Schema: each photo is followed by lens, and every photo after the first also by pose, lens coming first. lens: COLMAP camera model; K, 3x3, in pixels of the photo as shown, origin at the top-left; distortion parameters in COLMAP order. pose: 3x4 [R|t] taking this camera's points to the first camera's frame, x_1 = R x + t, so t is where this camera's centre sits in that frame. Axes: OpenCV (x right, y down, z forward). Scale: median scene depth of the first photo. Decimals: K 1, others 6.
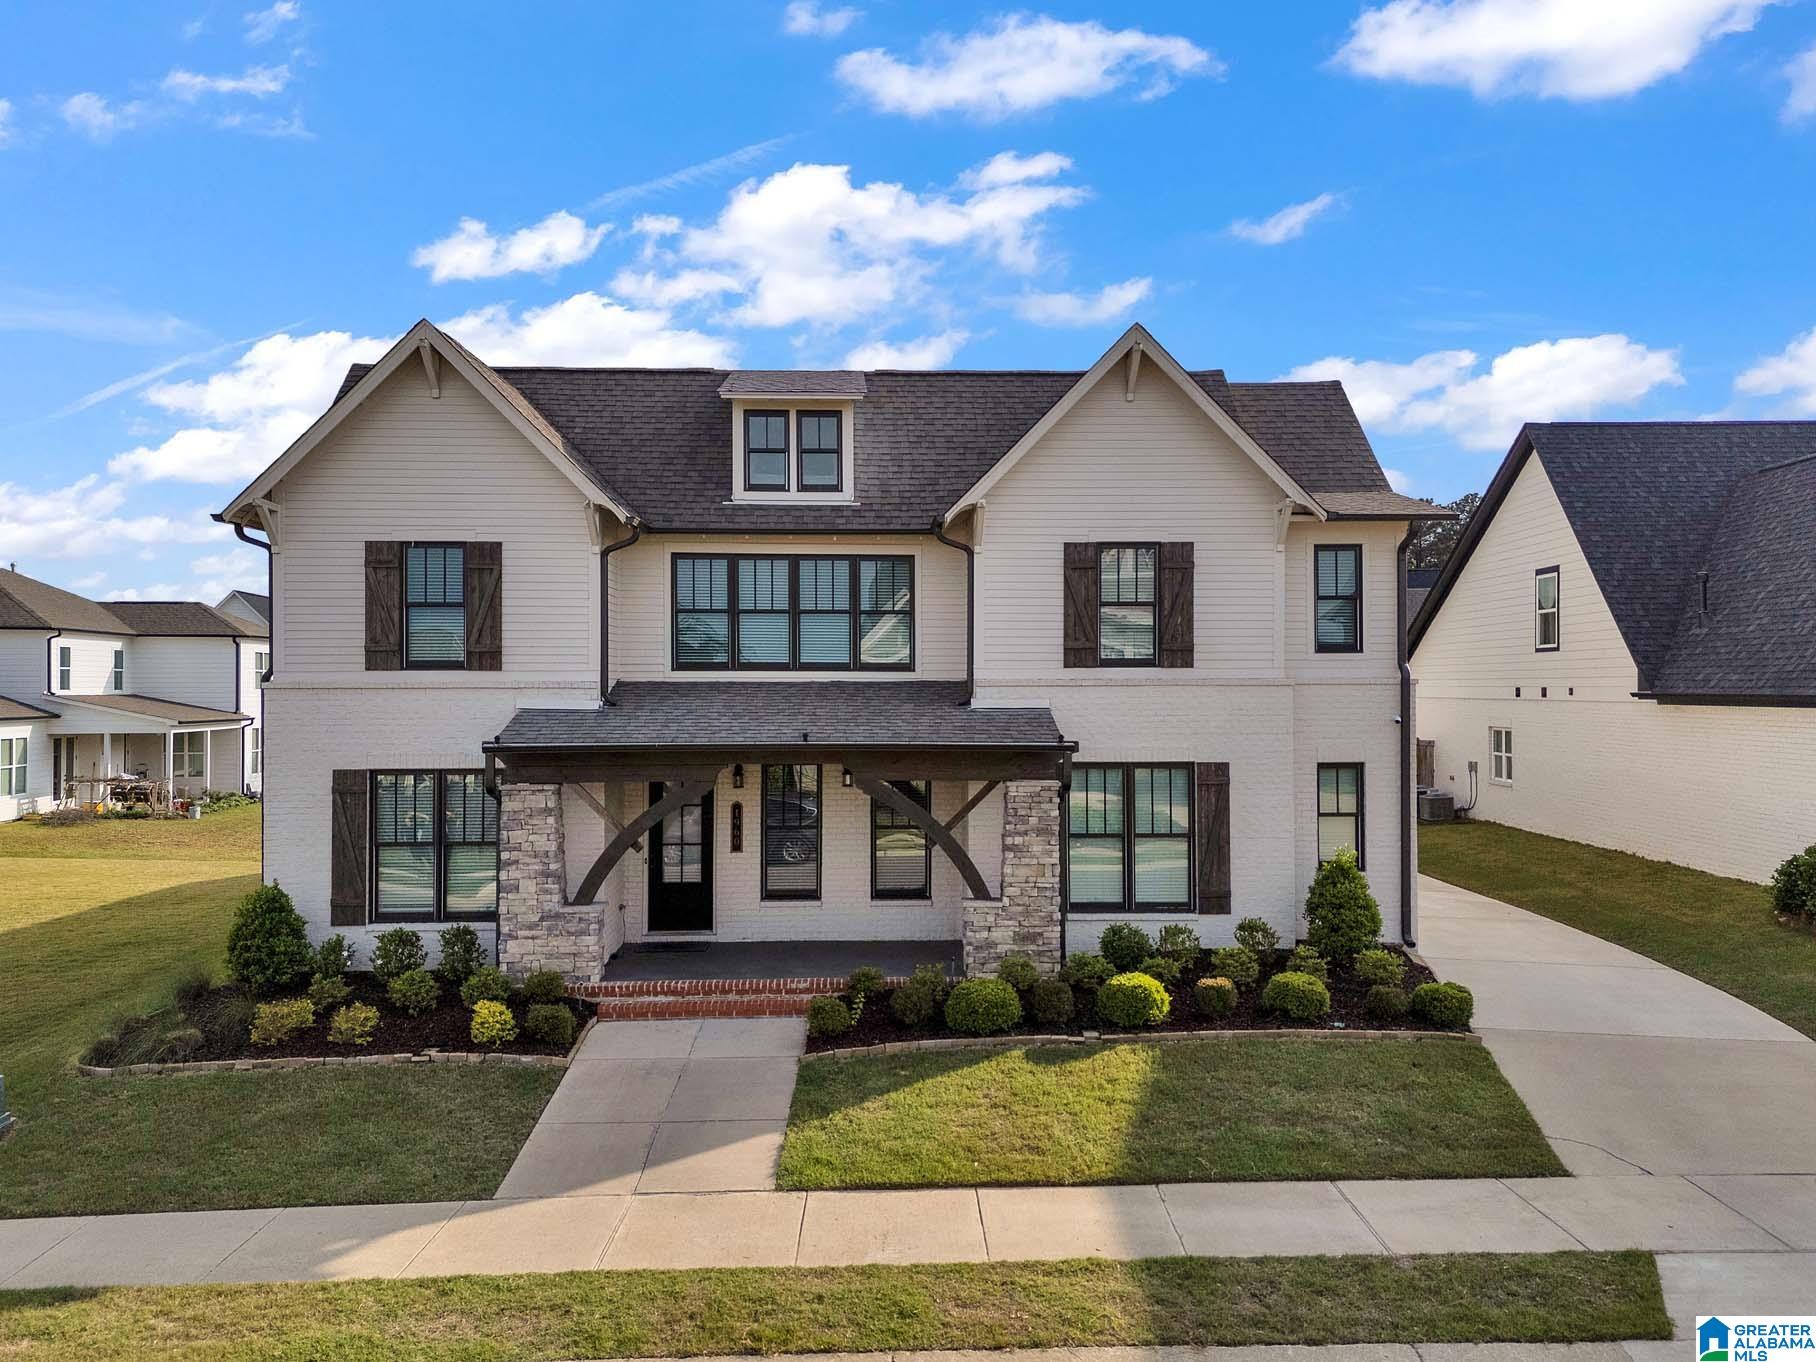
lens RADIAL K [[1340.6, 0, 908.0], [0, 1340.6, 681.0], [0, 0, 1]] dist [0.087092, -0.090042]
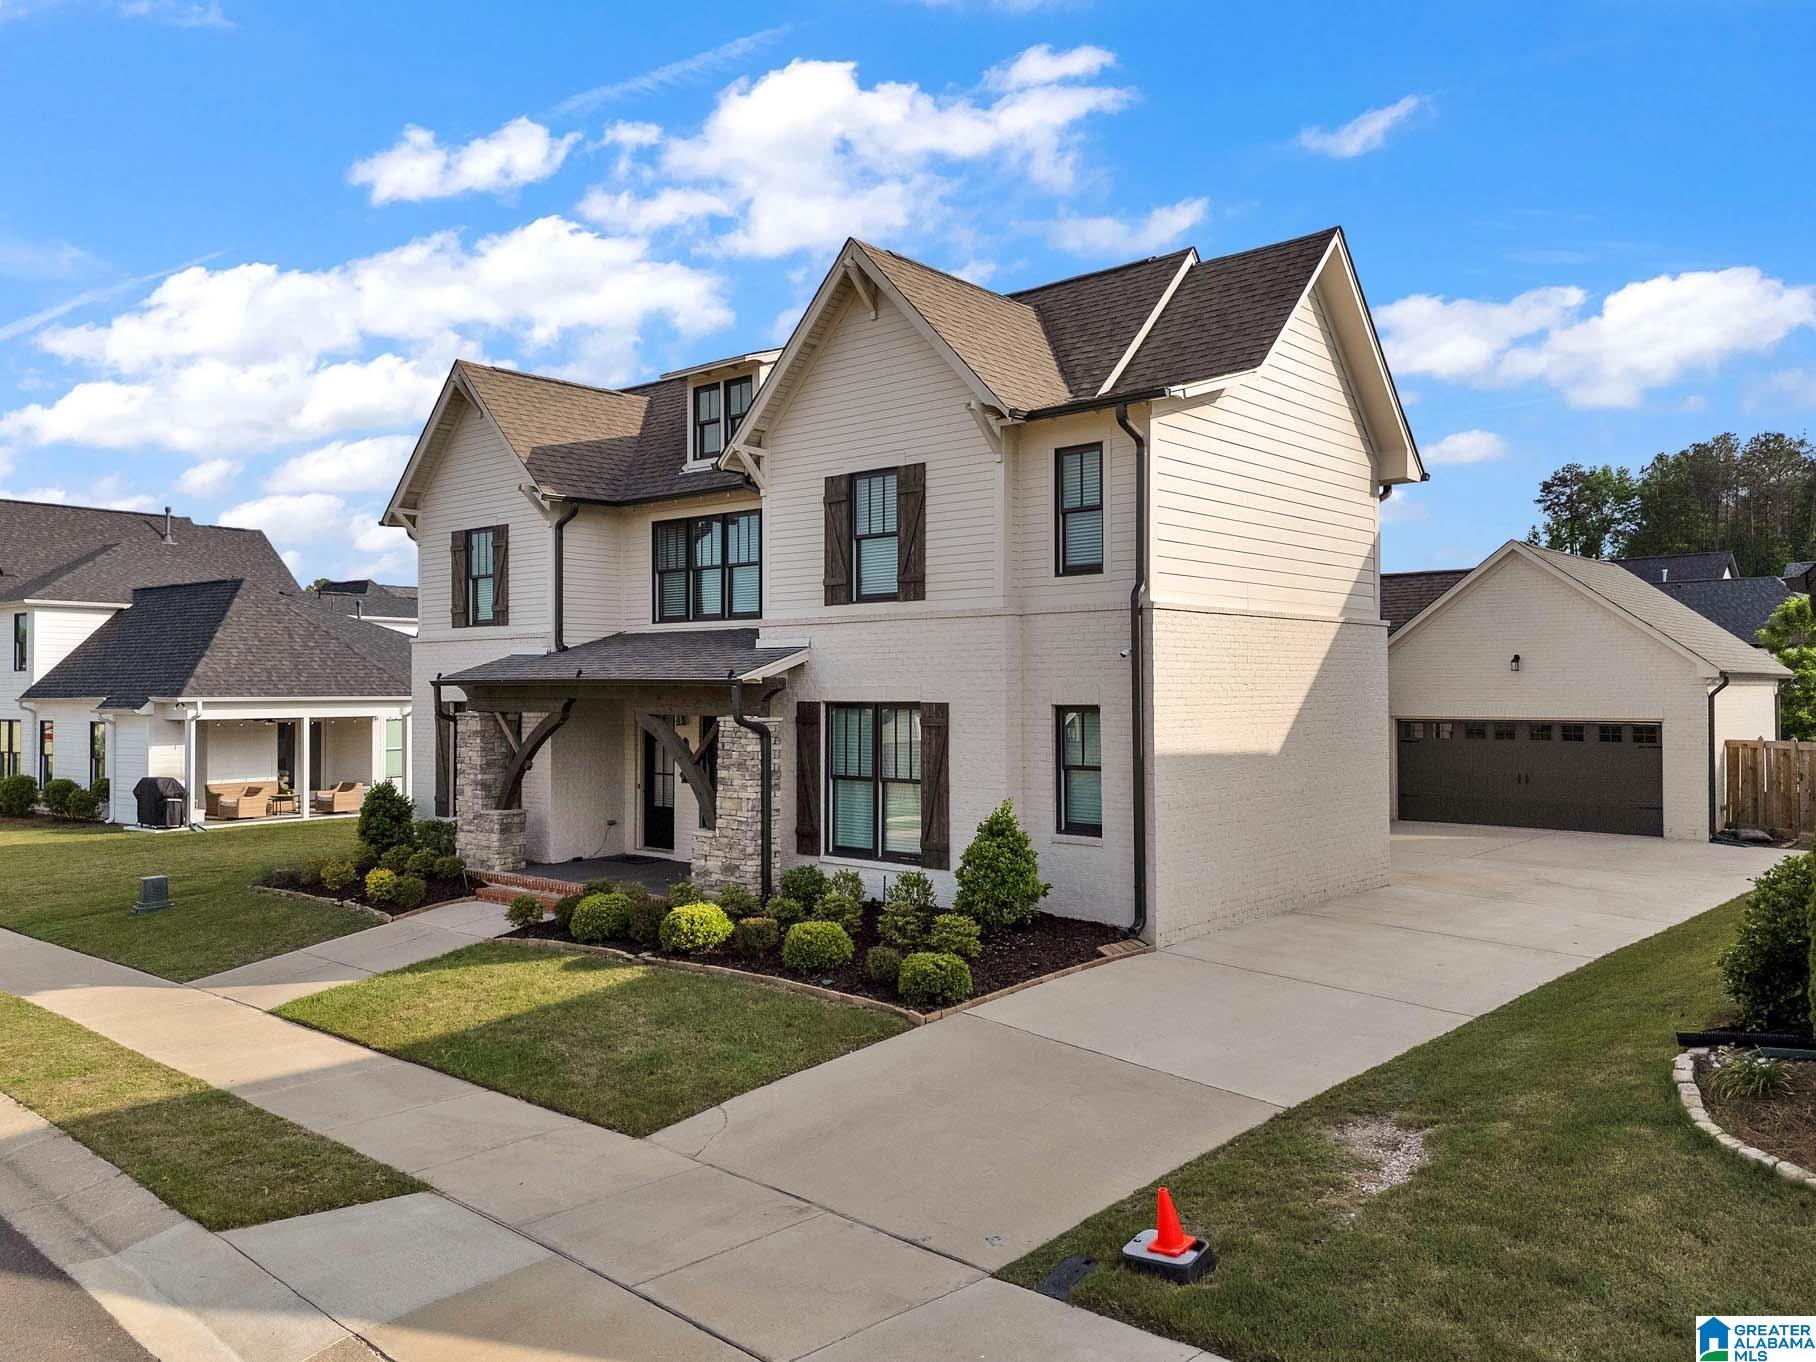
lens RADIAL K [[1340.6, 0, 908.0], [0, 1340.6, 681.0], [0, 0, 1]] dist [0.087092, -0.090042]
pose [[0.724781, -0.002094, -0.688976, 0.842900], [0.002839, 0.999996, -0.000053, 0.045789], [0.688973, -0.001918, 0.724784, 0.334755]]
